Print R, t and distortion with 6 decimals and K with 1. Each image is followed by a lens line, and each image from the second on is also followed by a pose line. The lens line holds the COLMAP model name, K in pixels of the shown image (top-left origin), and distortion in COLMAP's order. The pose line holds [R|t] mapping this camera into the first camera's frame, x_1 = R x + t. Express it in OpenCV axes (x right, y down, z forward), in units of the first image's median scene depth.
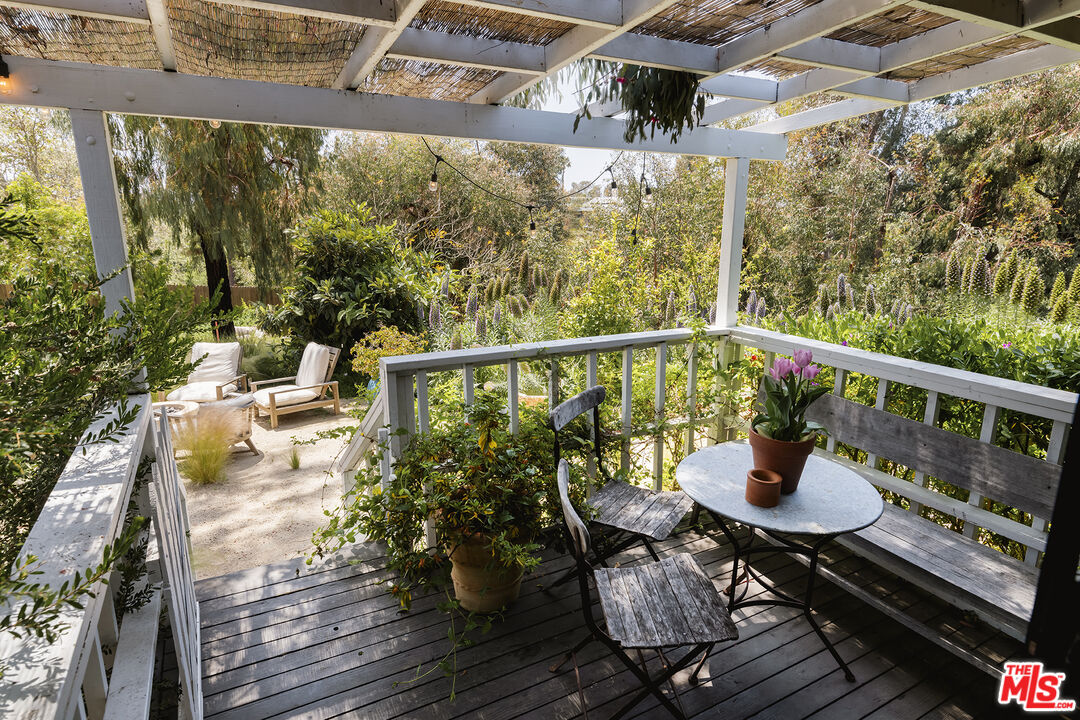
lens RADIAL K [[583.6, 0, 541.2], [0, 583.6, 354.9], [0, 0, 1]] dist [-0.009867, 0.000995]
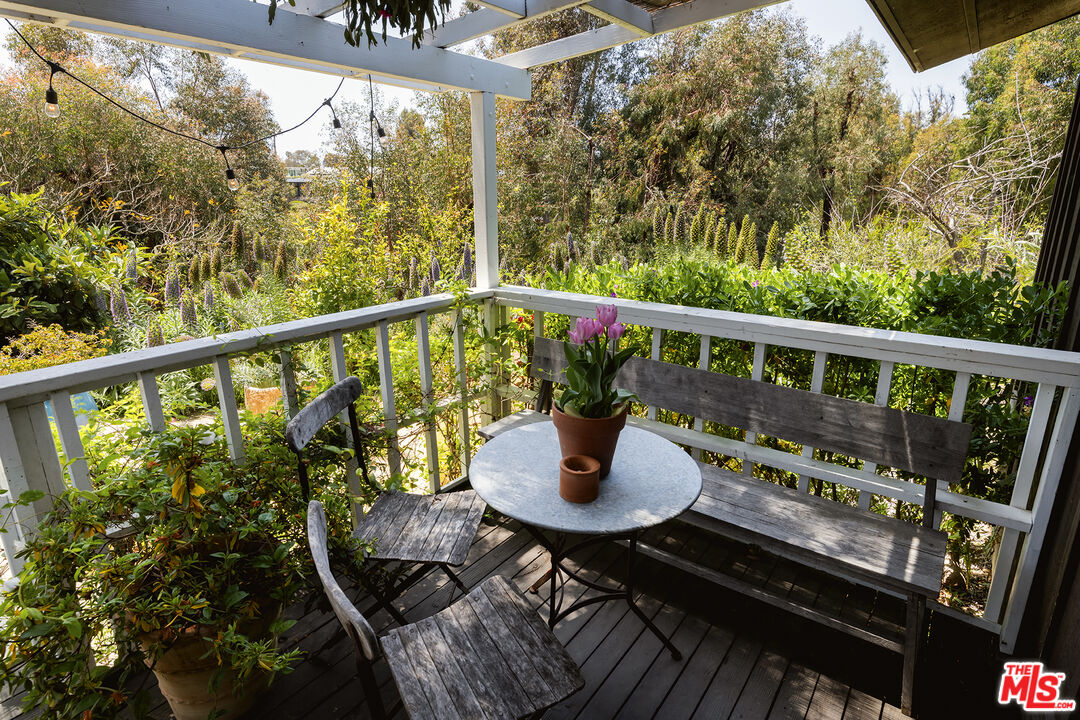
lens RADIAL K [[583.6, 0, 541.2], [0, 583.6, 354.9], [0, 0, 1]] dist [-0.009867, 0.000995]
pose [[0.903503, -0.124360, 0.410143, 0.011064], [0.102548, 0.991908, 0.074854, -0.005444], [-0.416133, -0.025571, 0.908944, 0.158452]]
